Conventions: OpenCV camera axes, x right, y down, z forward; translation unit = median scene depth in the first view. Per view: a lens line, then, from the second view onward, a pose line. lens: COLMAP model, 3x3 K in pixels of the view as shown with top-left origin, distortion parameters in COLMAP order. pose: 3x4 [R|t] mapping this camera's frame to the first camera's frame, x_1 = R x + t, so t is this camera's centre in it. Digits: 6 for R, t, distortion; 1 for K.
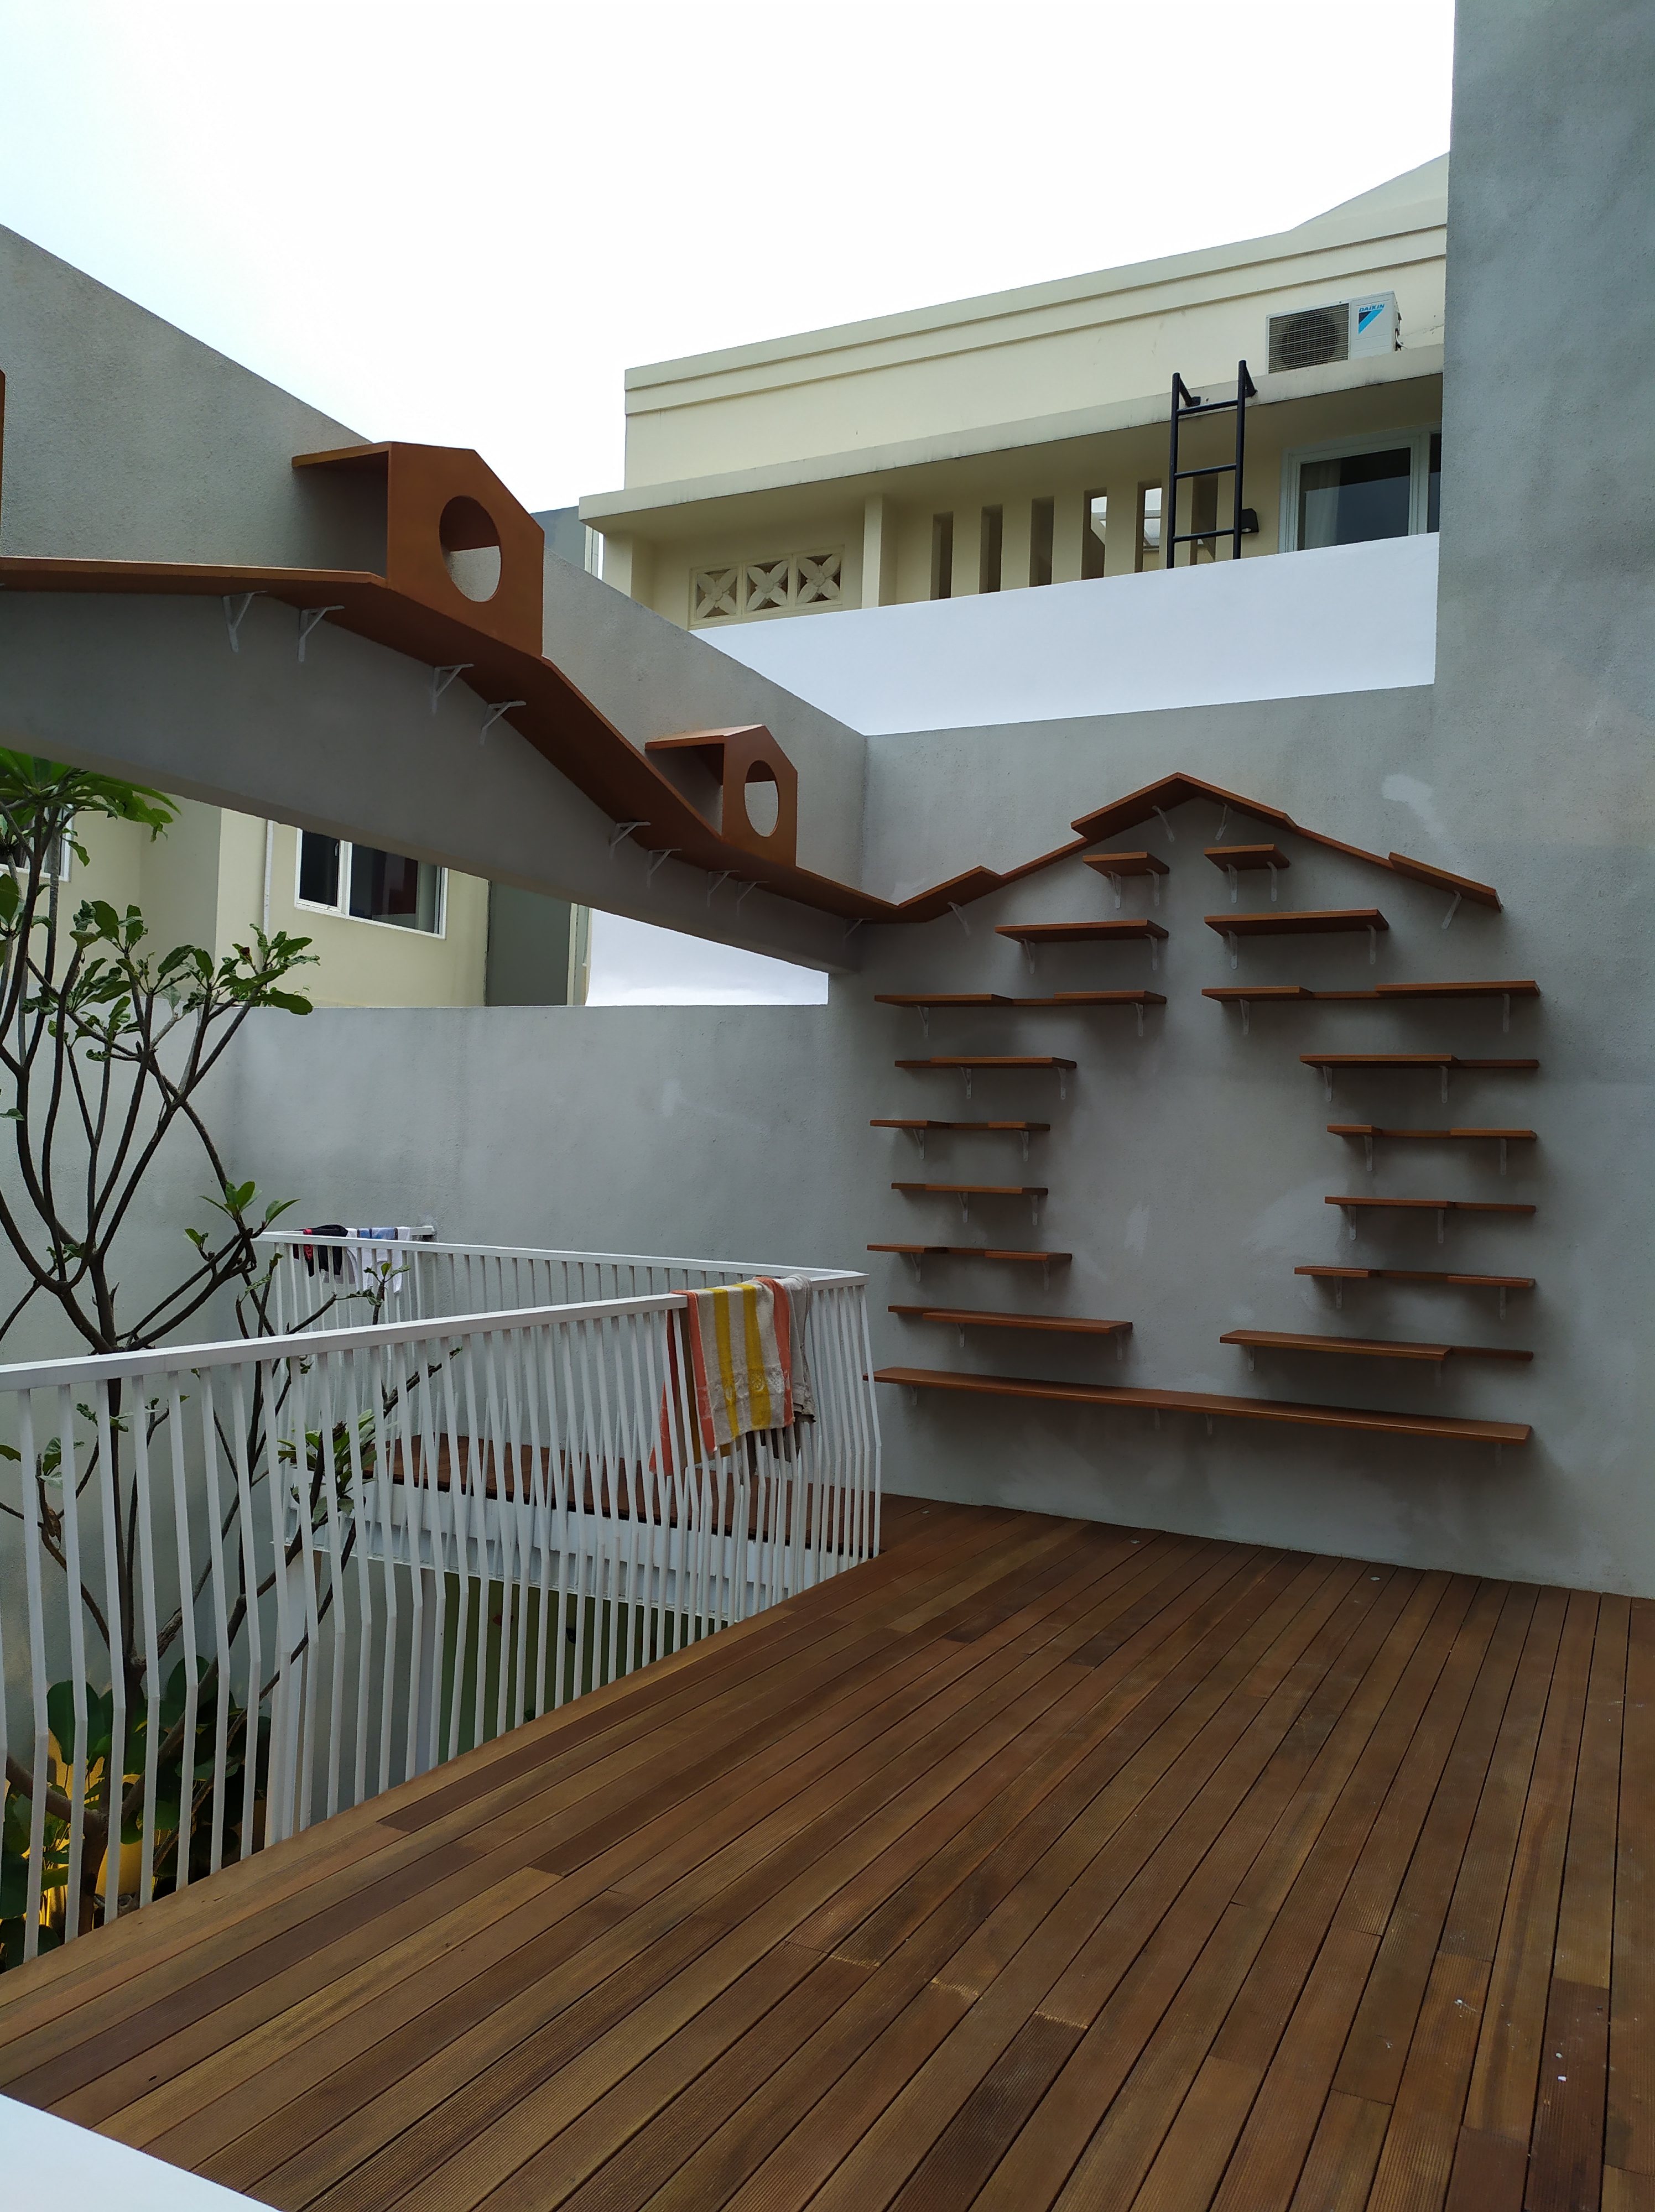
lens RADIAL K [[1674.2, 0, 826.3], [0, 1674.2, 1102.9], [0, 0, 1]] dist [0.001723, -0.002781]
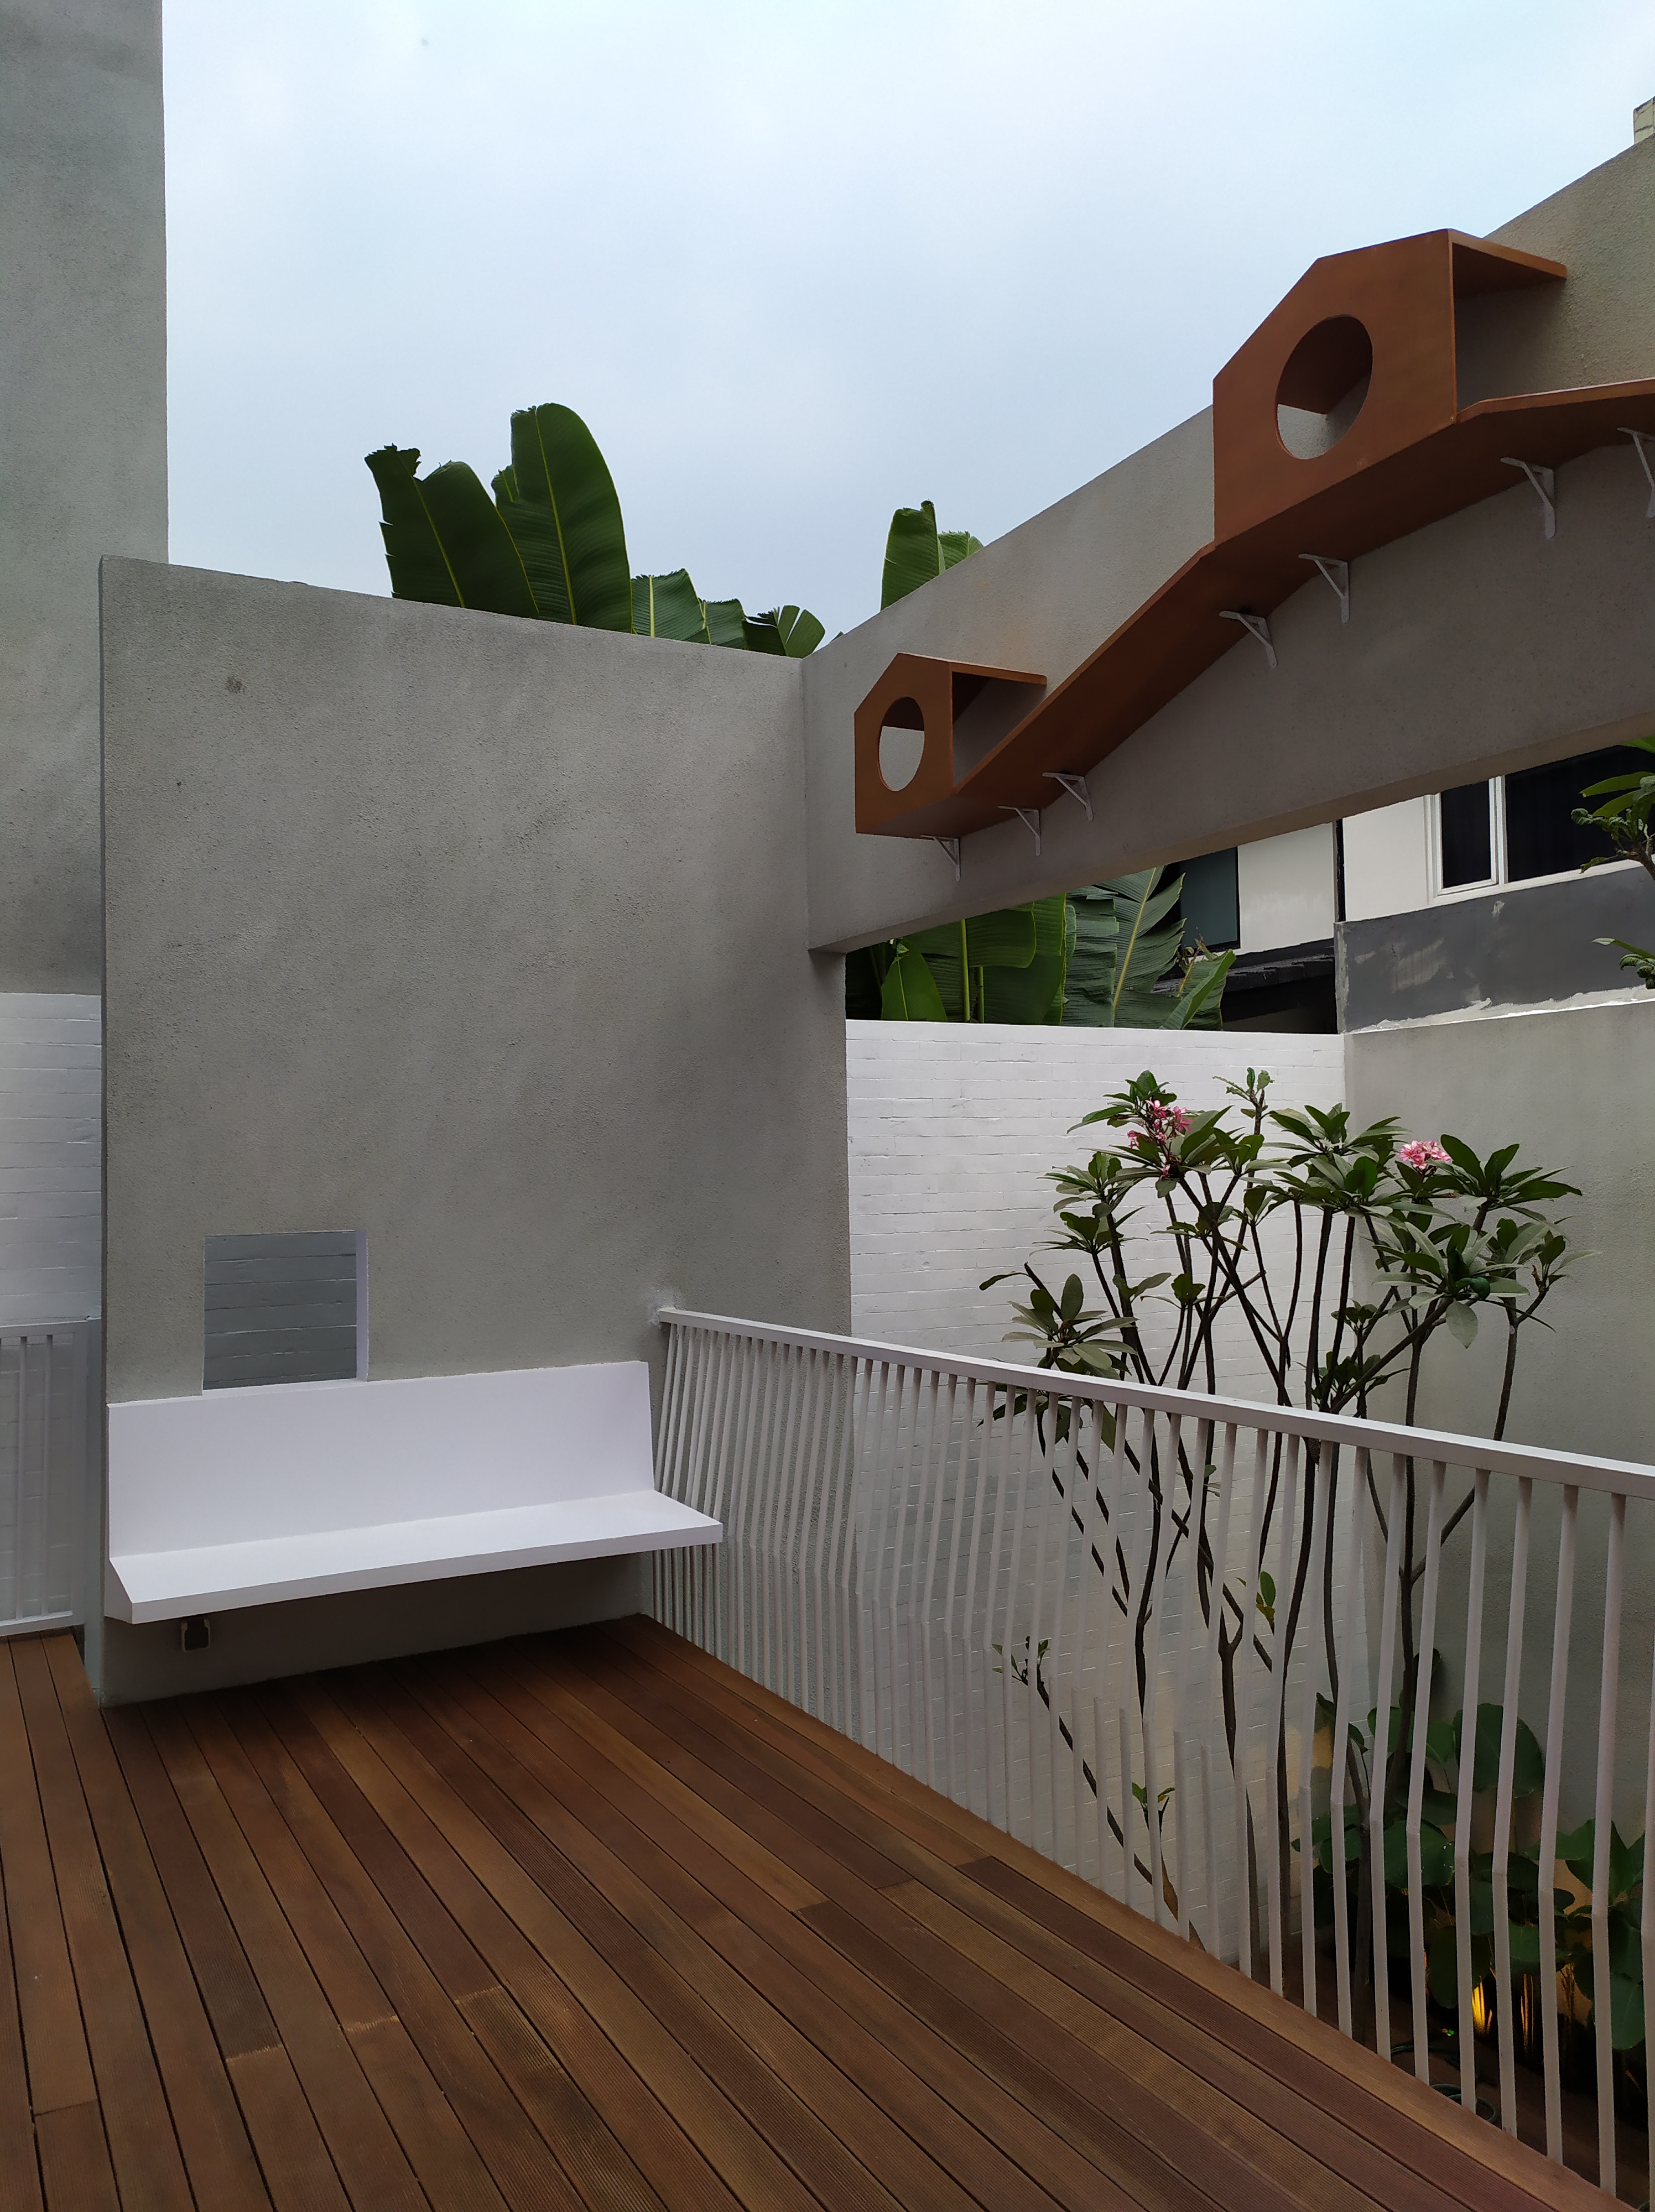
lens RADIAL K [[1674.2, 0, 826.6], [0, 1674.2, 1113.9], [0, 0, 1]] dist [0.001723, -0.002781]
pose [[-0.578362, -0.048728, -0.814324, 0.704517], [0.024503, 0.996726, -0.077046, 0.063123], [0.815412, -0.064513, -0.575275, 1.693655]]
